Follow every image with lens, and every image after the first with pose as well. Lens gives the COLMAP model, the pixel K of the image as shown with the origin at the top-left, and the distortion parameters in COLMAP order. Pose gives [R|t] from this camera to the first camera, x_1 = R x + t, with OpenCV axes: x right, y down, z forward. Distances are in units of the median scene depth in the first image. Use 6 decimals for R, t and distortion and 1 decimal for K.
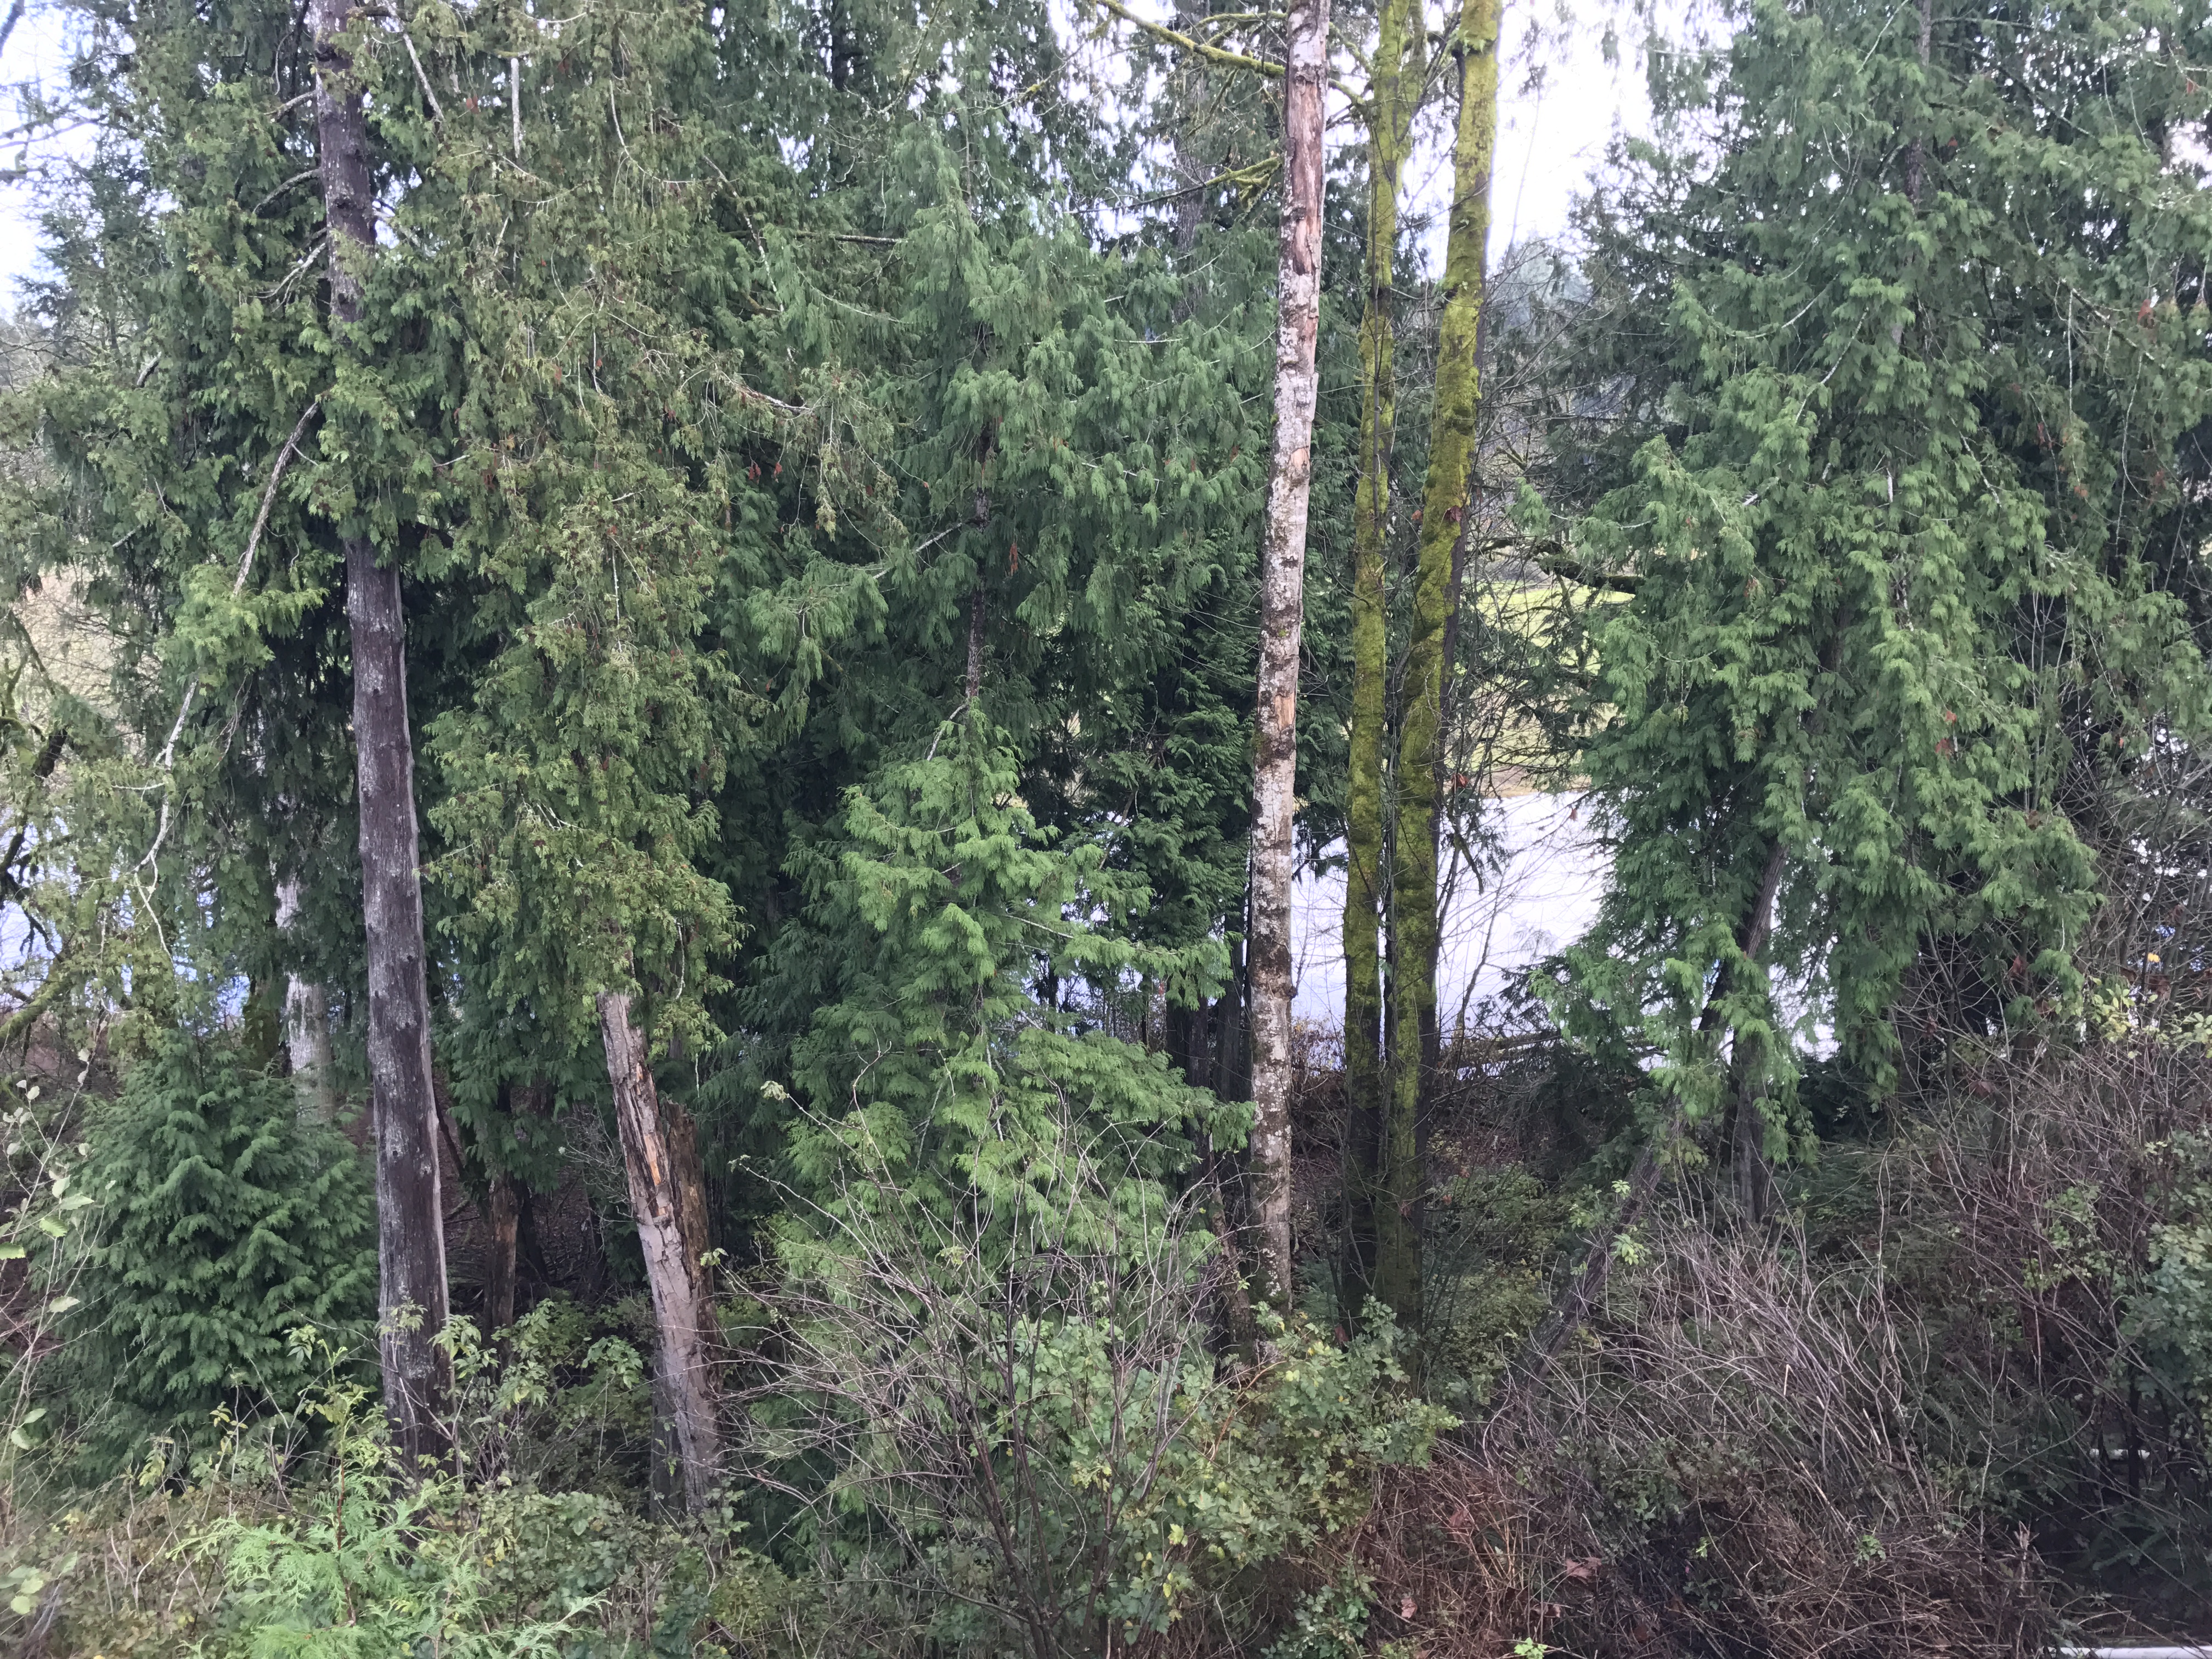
lens RADIAL K [[1794.4, 0, 1110.6], [0, 1794.4, 808.4], [0, 0, 1]] dist [0.004072, 0.008993]
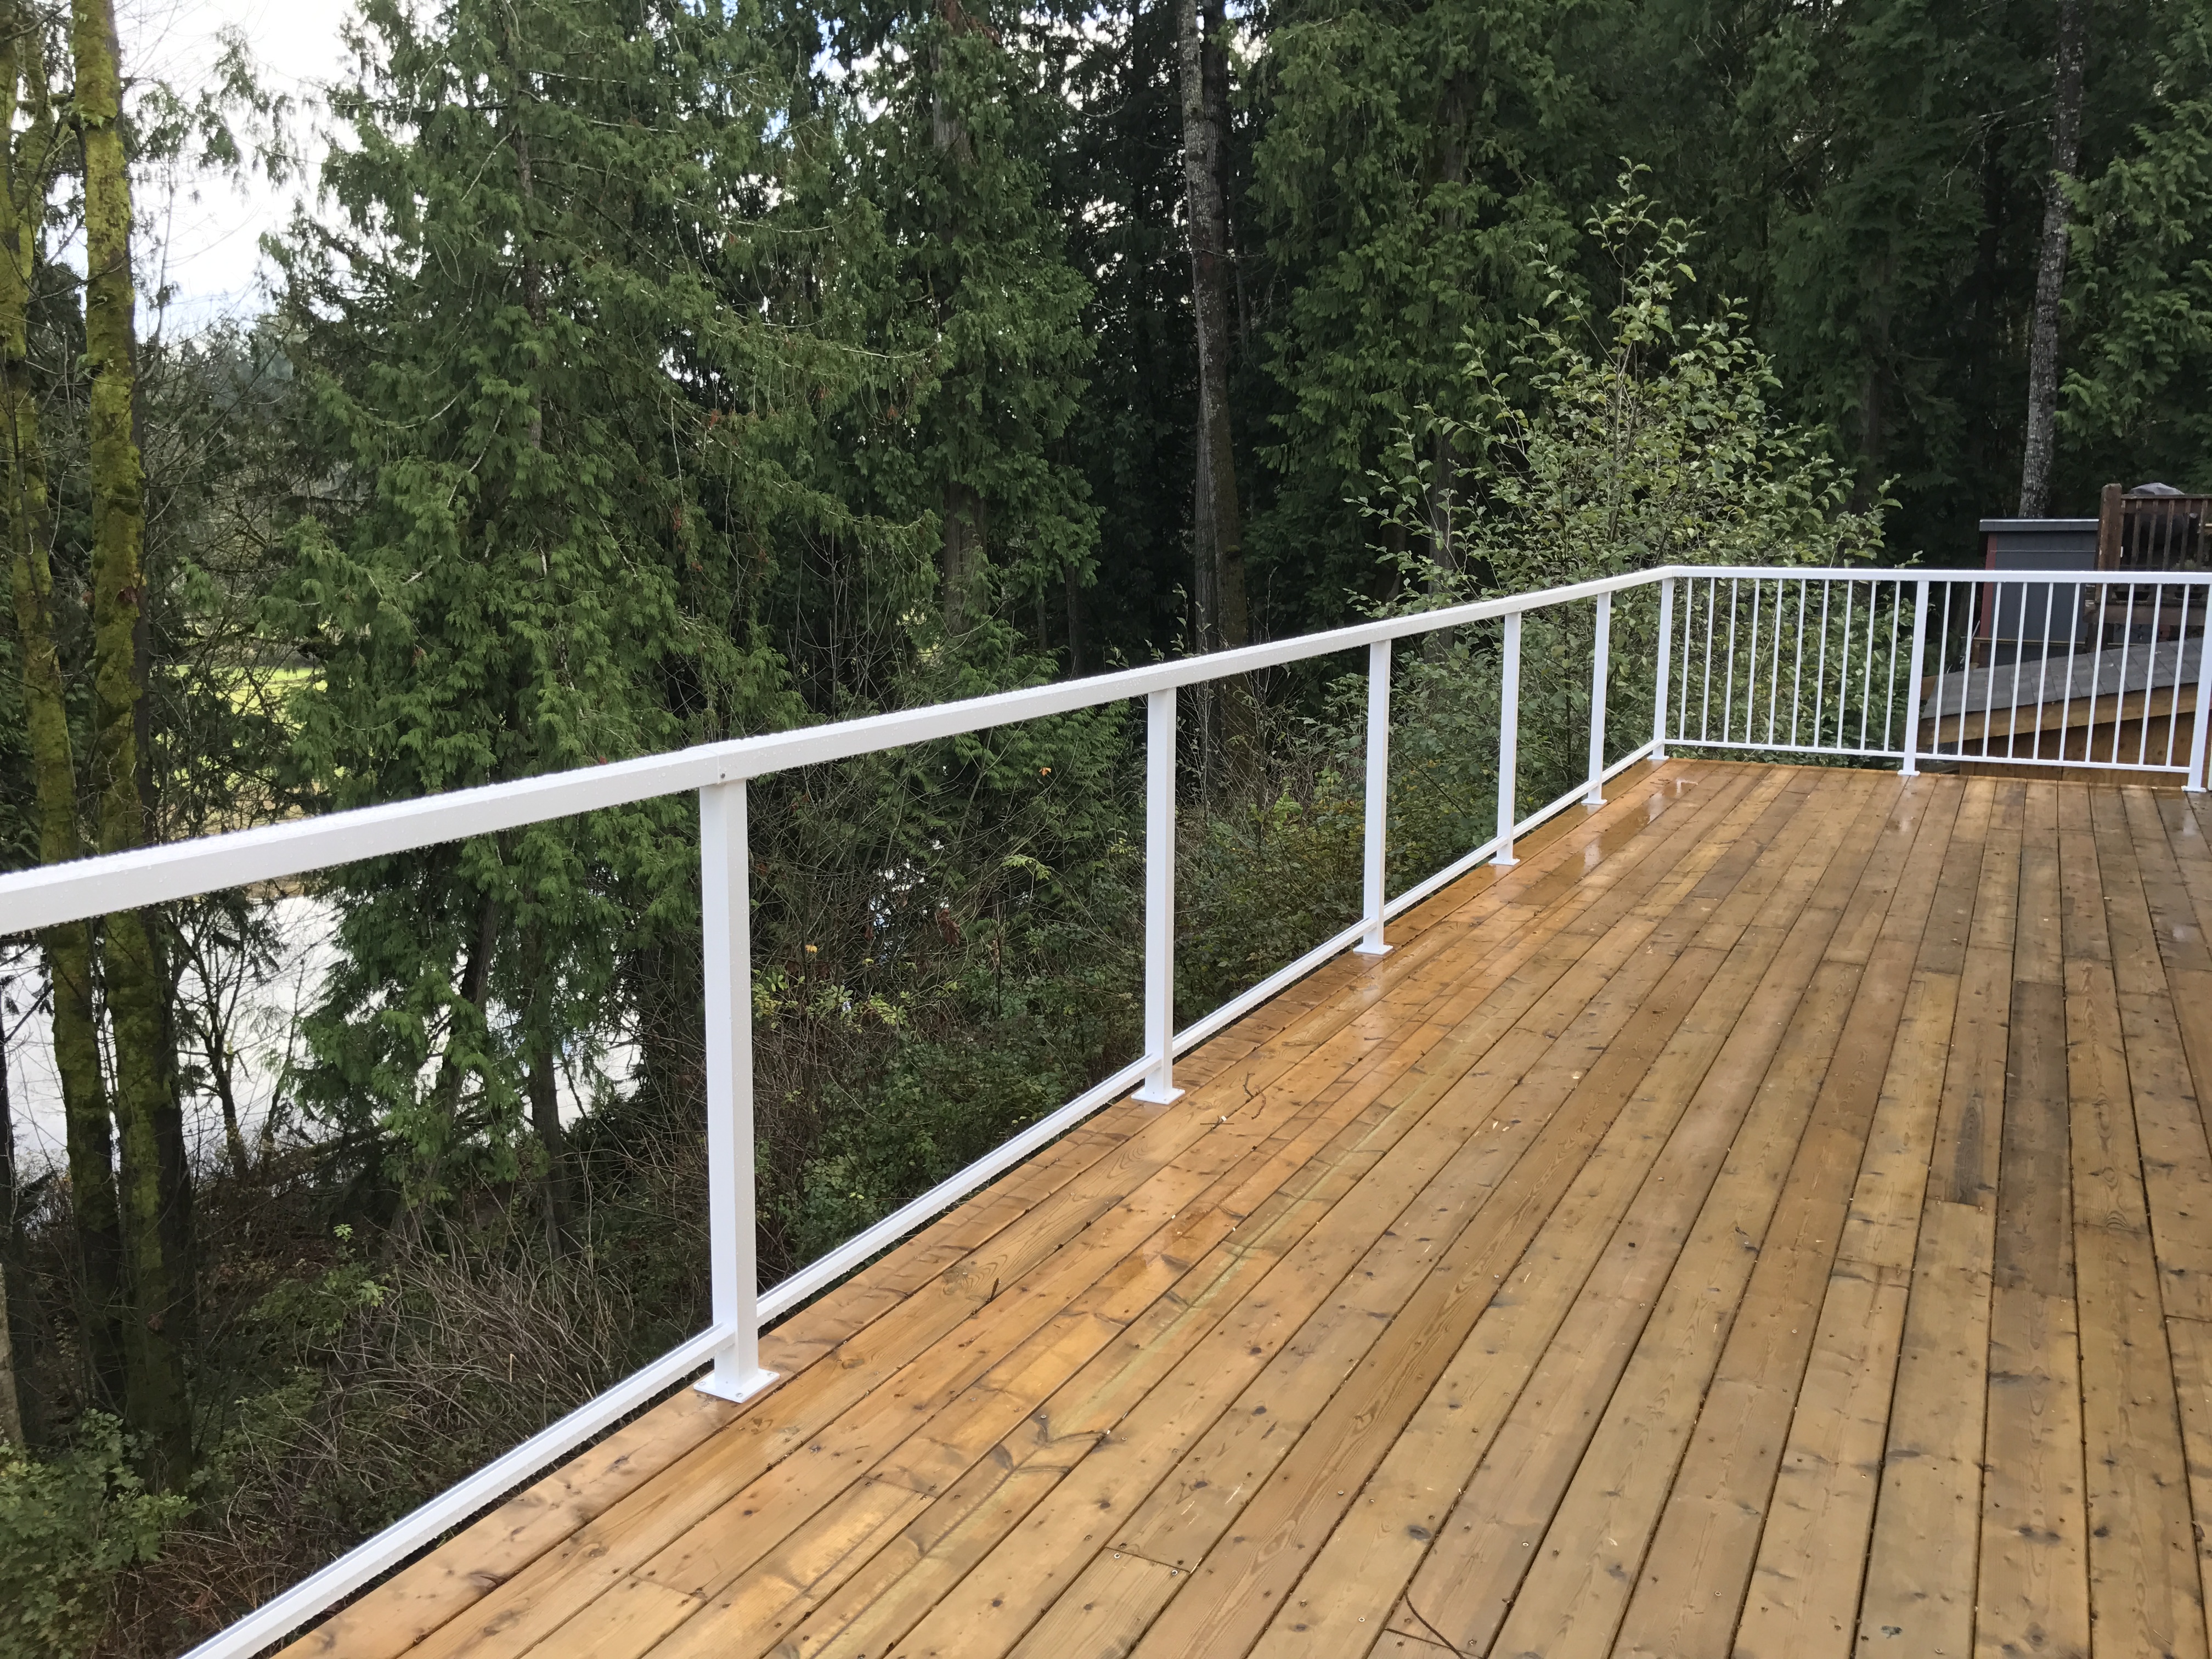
lens RADIAL K [[1794.6, 0, 1104.0], [0, 1794.6, 797.7], [0, 0, 1]] dist [0.038750, -0.067008]
pose [[0.805465, -0.086776, 0.586256, 0.042876], [0.115030, 0.993301, -0.011015, 0.020009], [-0.581373, 0.076309, 0.810051, -0.109670]]
